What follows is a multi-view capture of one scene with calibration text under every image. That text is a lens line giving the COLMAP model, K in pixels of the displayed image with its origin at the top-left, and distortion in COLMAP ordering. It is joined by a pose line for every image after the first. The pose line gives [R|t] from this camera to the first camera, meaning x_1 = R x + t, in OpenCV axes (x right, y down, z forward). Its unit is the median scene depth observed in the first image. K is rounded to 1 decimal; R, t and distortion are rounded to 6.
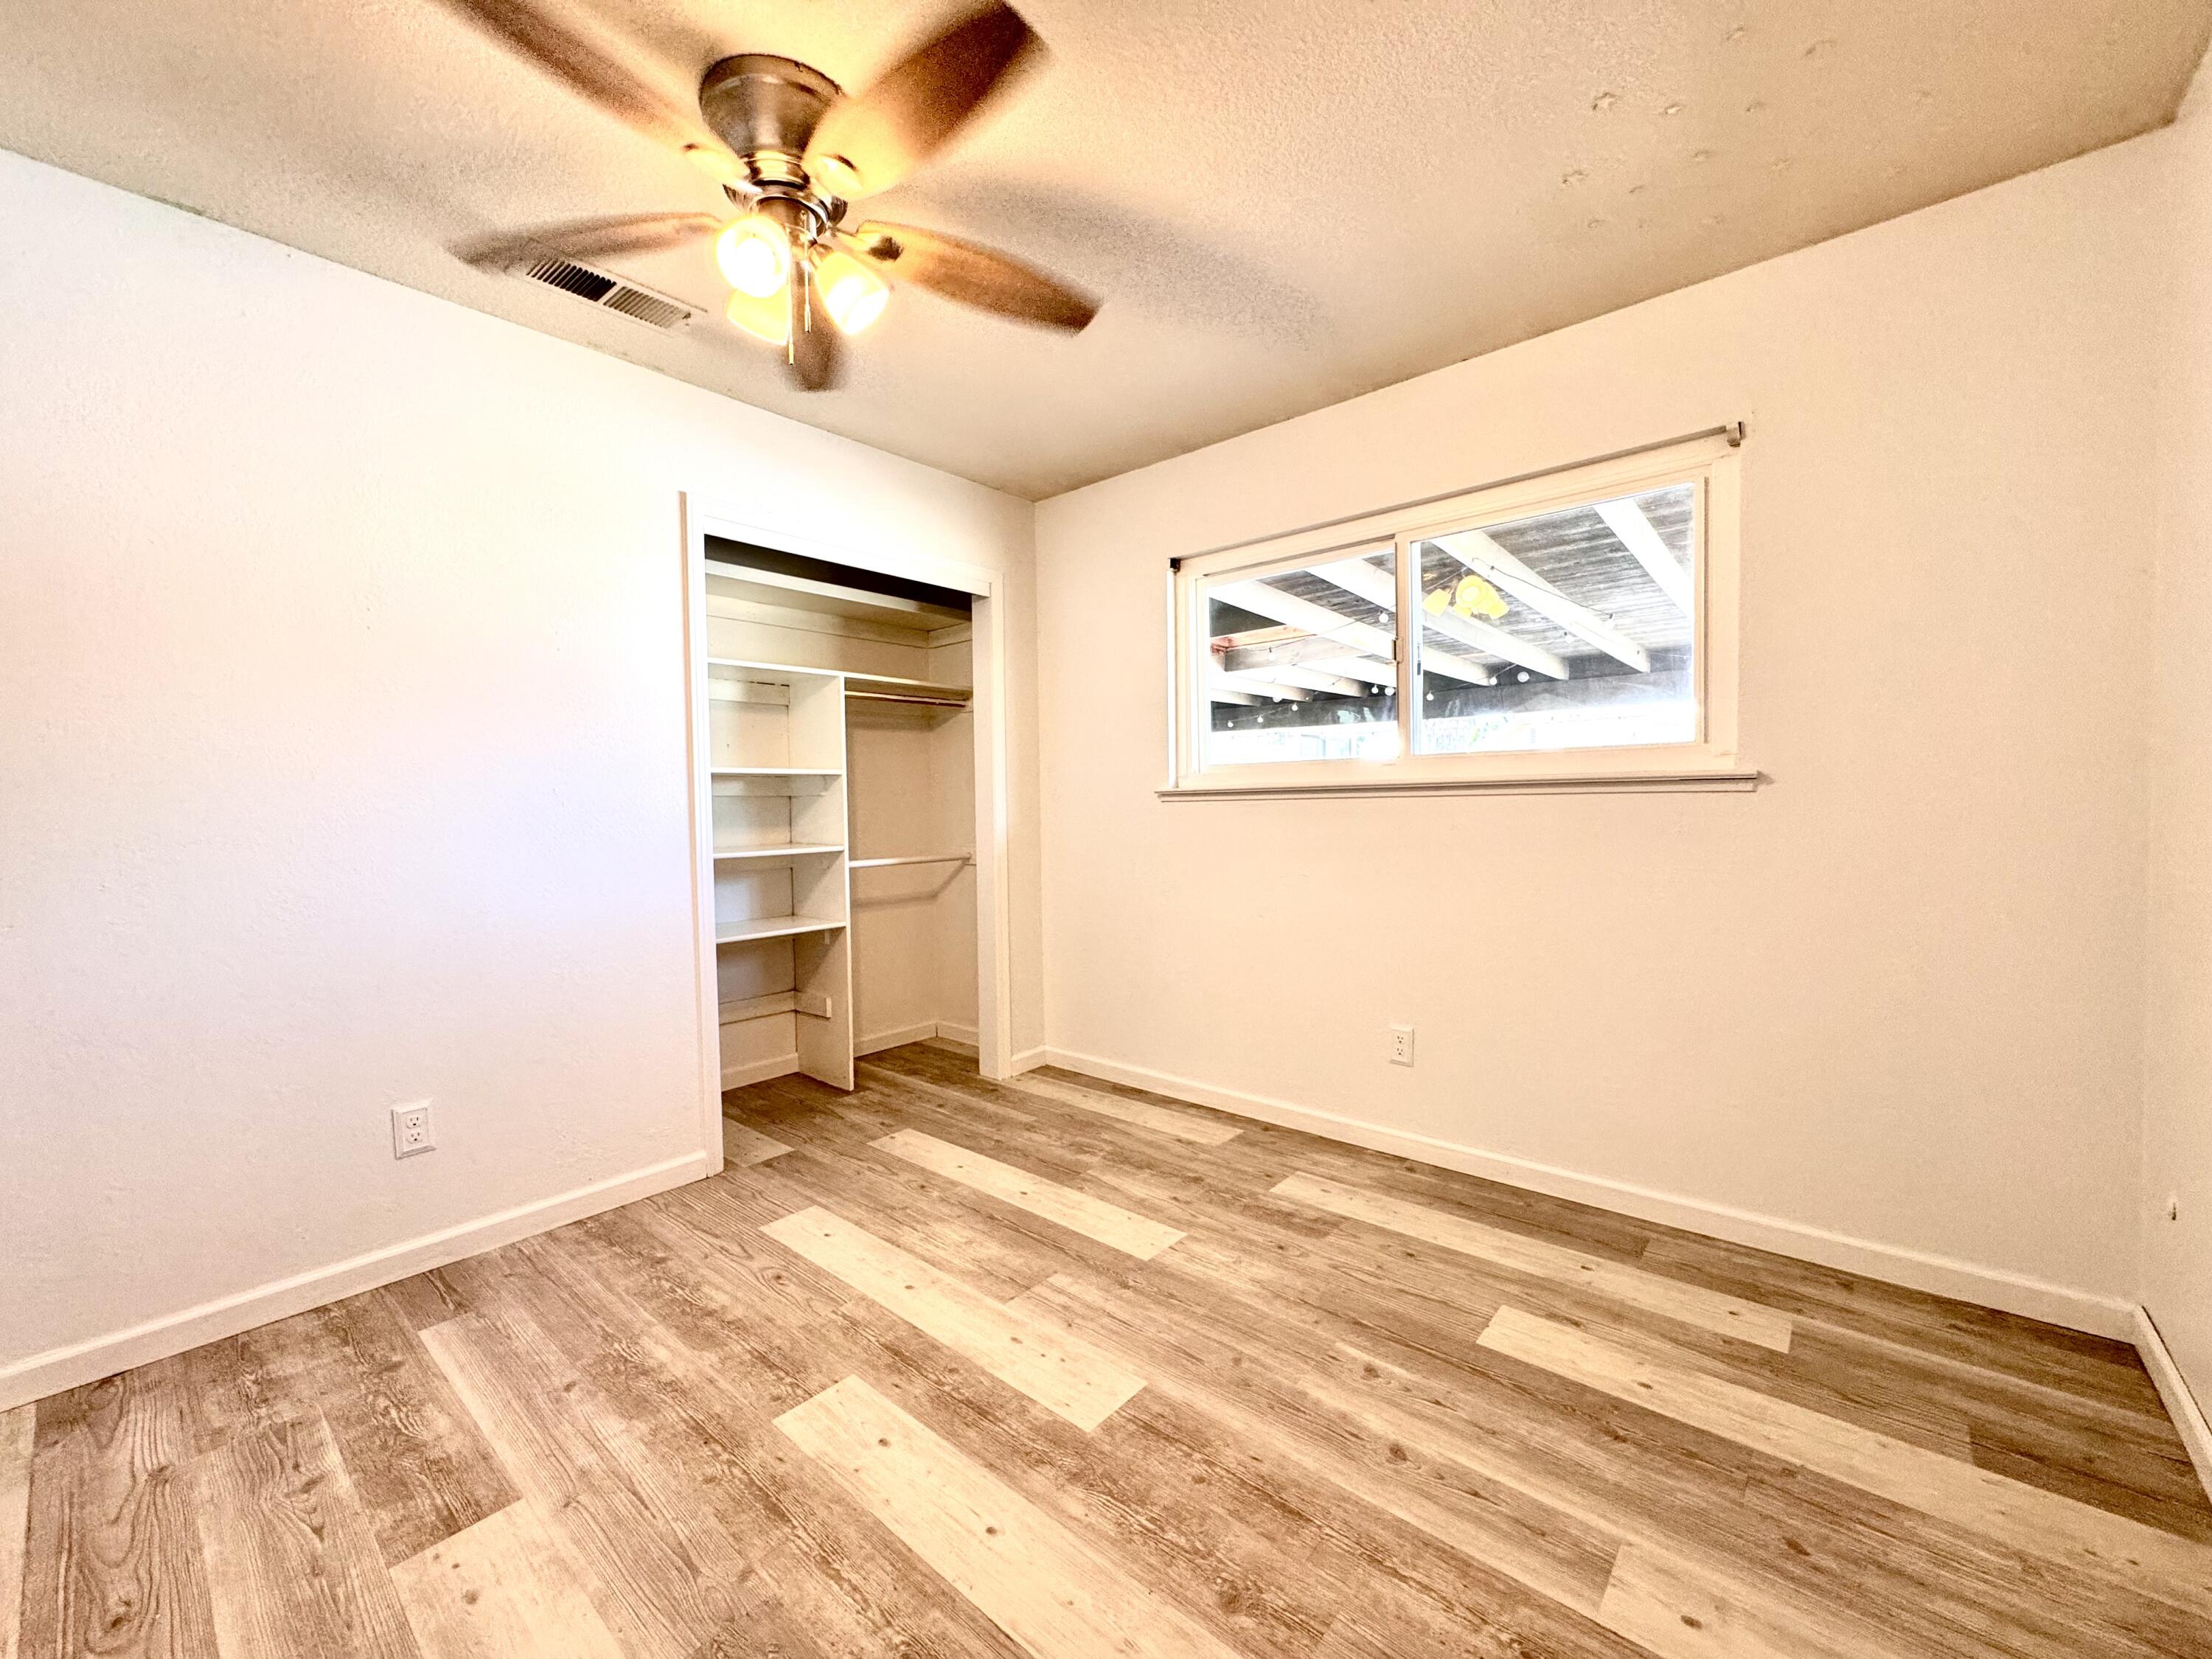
lens RADIAL K [[882.3, 0, 1108.6], [0, 882.3, 816.4], [0, 0, 1]] dist [-0.001190, 0.000697]
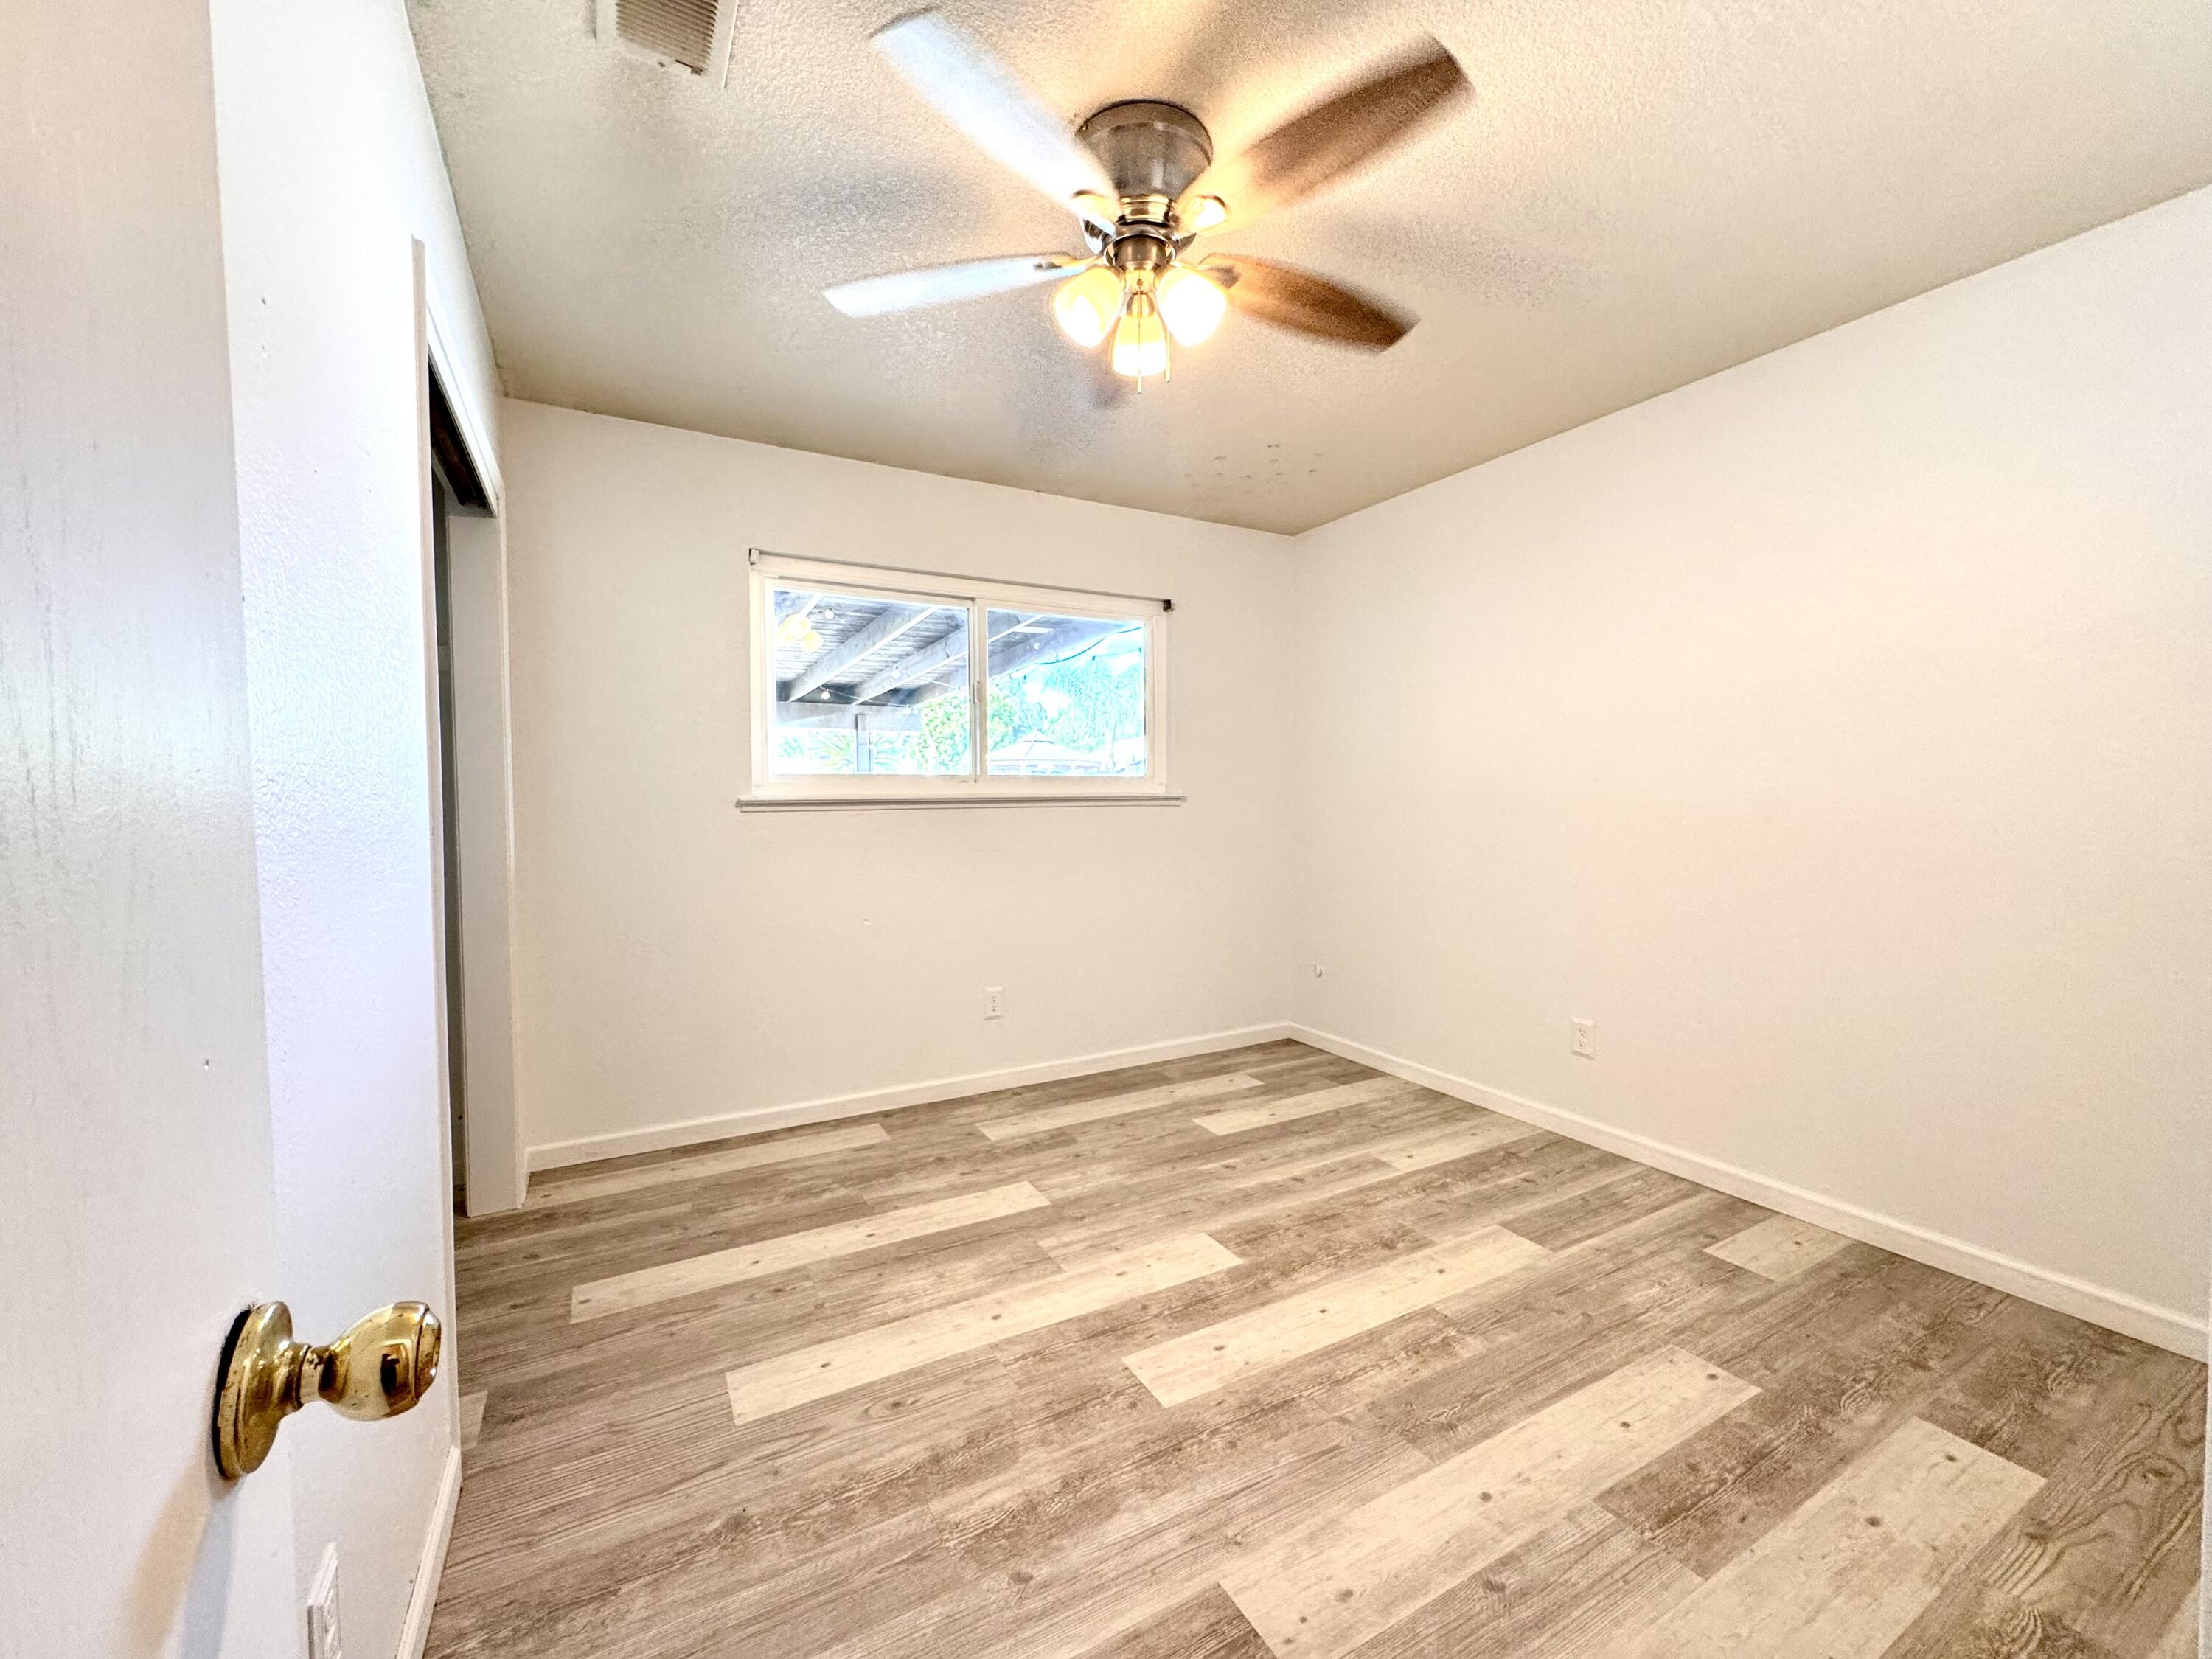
lens RADIAL K [[882.3, 0, 1104.8], [0, 882.3, 809.0], [0, 0, 1]] dist [-0.001190, 0.000697]
pose [[0.345380, 0.001670, 0.938462, -1.050934], [0.016015, 0.999842, -0.007673, -0.010248], [-0.938326, 0.017679, 0.345298, 0.528980]]
